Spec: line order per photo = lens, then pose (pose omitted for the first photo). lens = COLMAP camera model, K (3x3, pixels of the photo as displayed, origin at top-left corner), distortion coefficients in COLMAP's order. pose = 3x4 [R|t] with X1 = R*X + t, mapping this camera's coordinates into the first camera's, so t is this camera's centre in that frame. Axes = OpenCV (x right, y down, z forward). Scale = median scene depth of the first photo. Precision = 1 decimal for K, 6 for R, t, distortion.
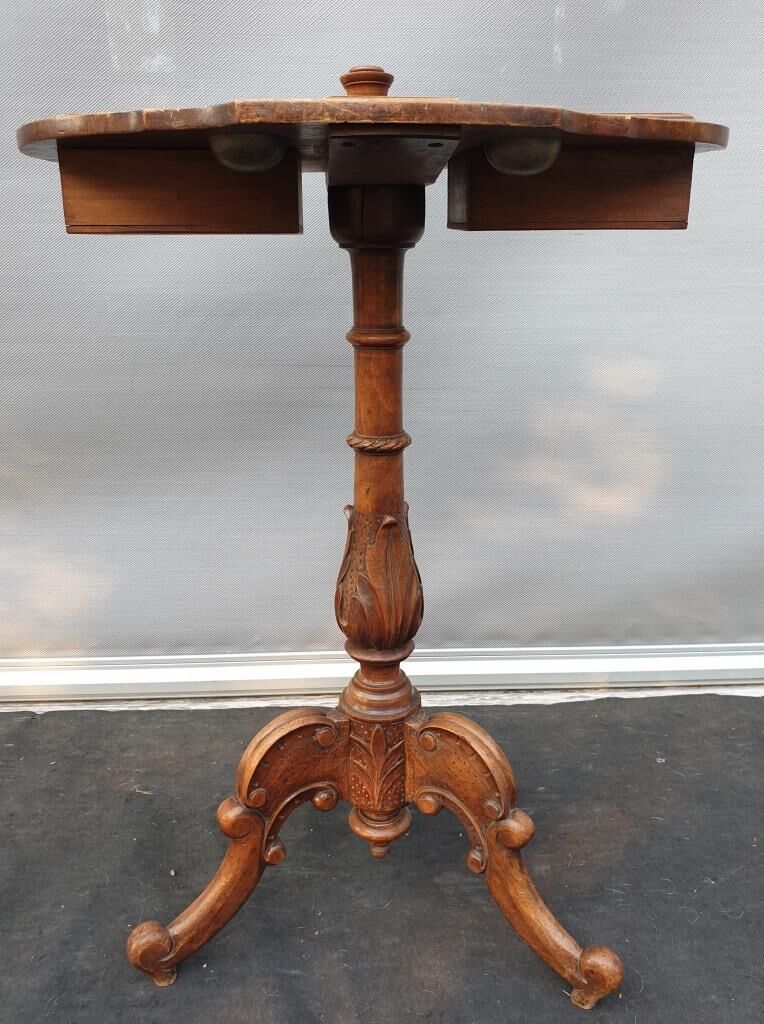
lens RADIAL K [[835.4, 0, 384.9], [0, 835.4, 522.8], [0, 0, 1]] dist [-0.033084, 0.056504]
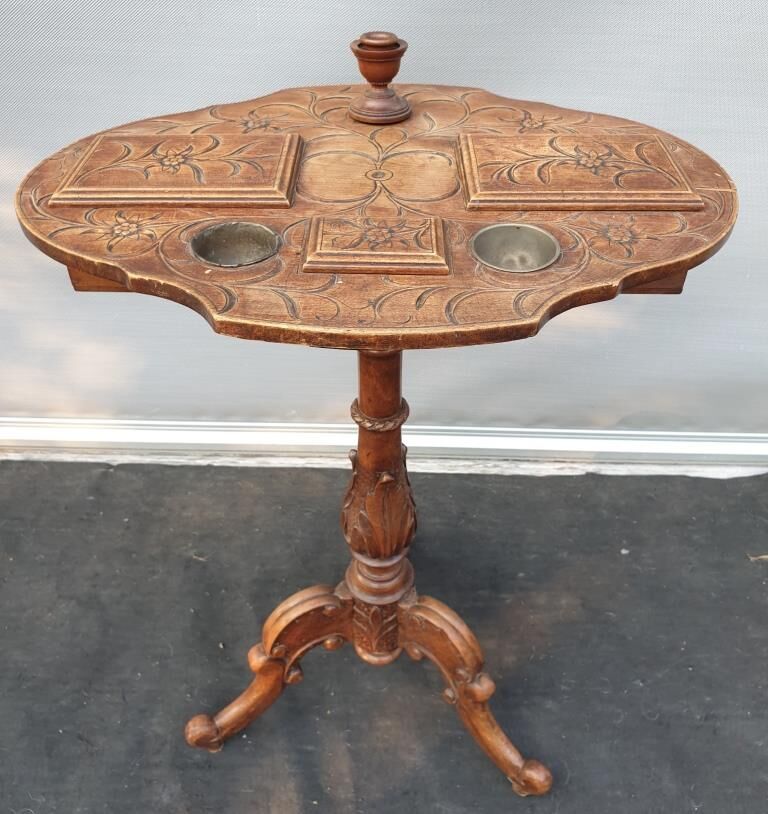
lens RADIAL K [[747.4, 0, 401.3], [0, 747.4, 386.6], [0, 0, 1]] dist [-0.009440, 0.000000]
pose [[0.998037, 0.051826, -0.035168, 0.045631], [-0.035720, 0.932235, 0.360086, -0.404487], [0.051446, -0.358123, 0.932256, 0.083777]]
